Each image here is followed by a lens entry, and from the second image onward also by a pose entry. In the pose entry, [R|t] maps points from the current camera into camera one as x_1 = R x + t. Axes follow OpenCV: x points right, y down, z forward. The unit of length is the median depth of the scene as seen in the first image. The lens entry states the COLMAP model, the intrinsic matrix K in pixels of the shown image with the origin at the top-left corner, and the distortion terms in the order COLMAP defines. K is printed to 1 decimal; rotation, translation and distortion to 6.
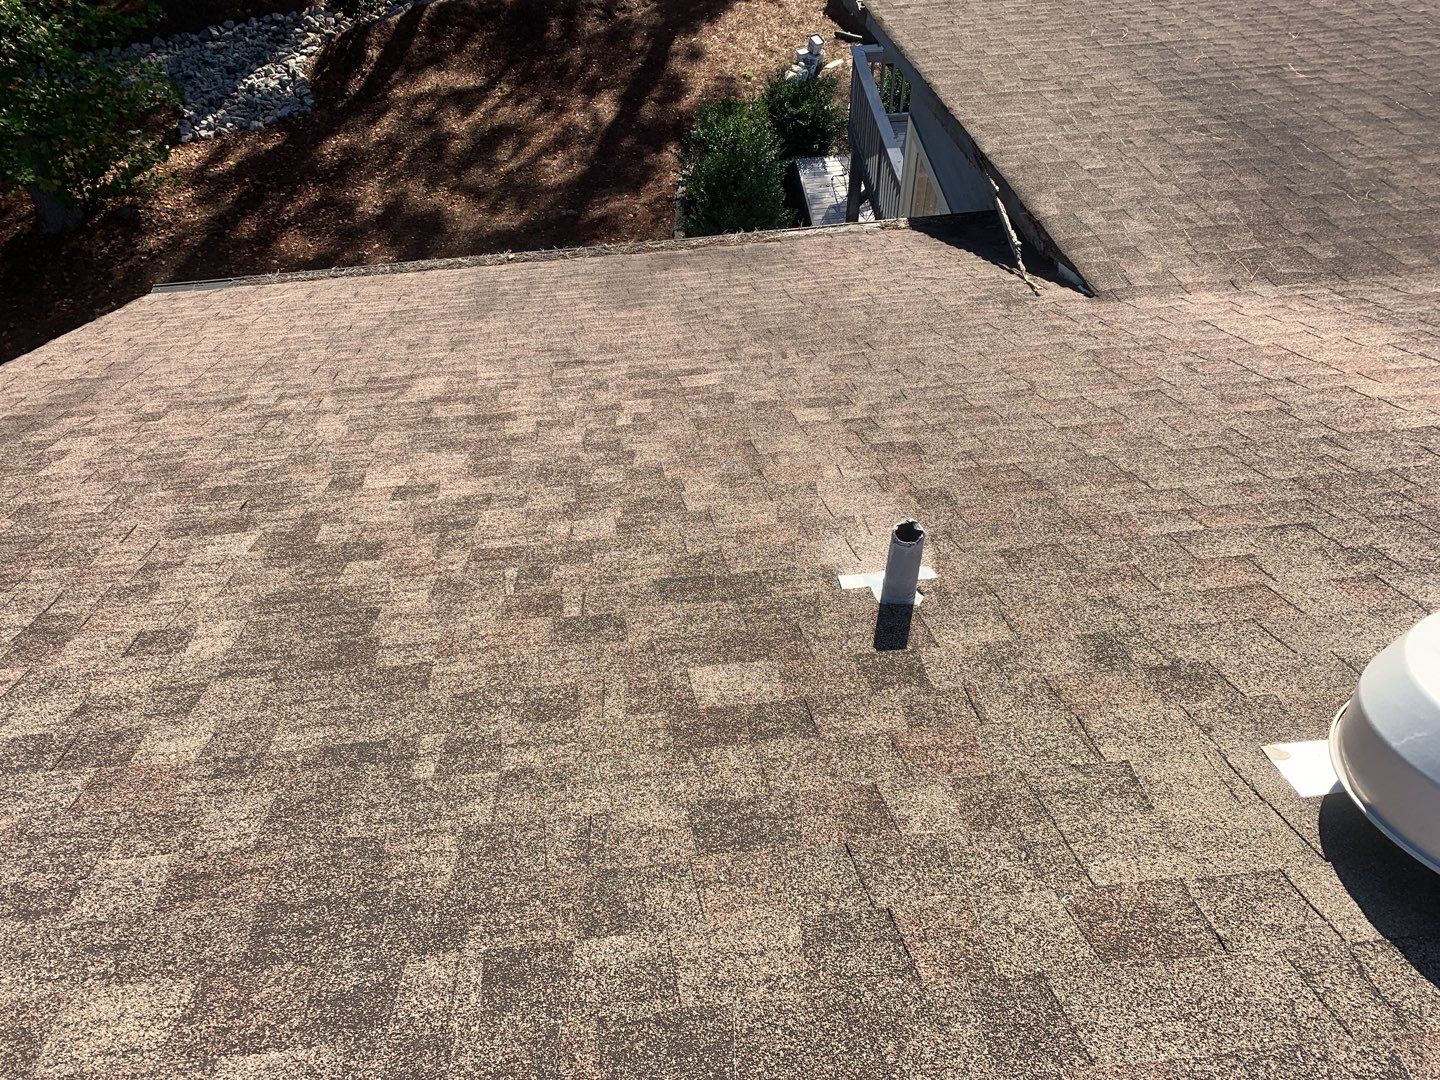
lens RADIAL K [[1108.3, 0, 720.0], [0, 1108.3, 540.0], [0, 0, 1]] dist [0.001698, -0.010000]
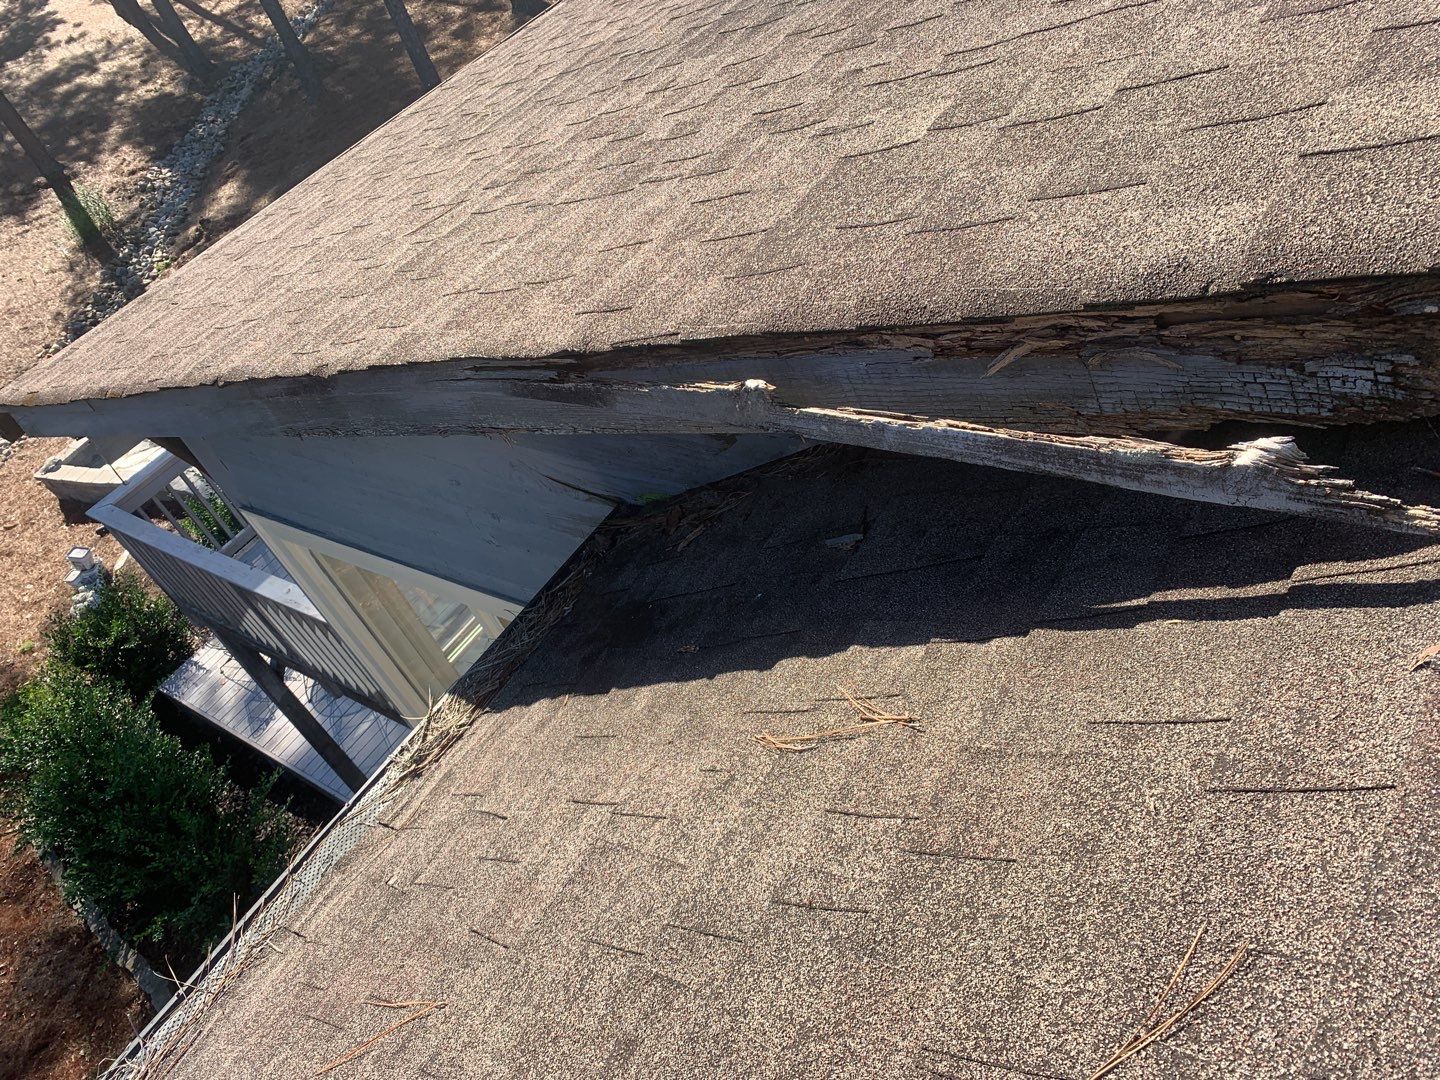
lens RADIAL K [[1119.6, 0, 717.1], [0, 1119.6, 535.9], [0, 0, 1]] dist [0.020057, -0.001489]
pose [[0.639736, -0.627064, 0.444442, 0.063711], [0.729246, 0.677862, -0.093291, -0.144417], [-0.242771, 0.383790, 0.890936, 0.416919]]
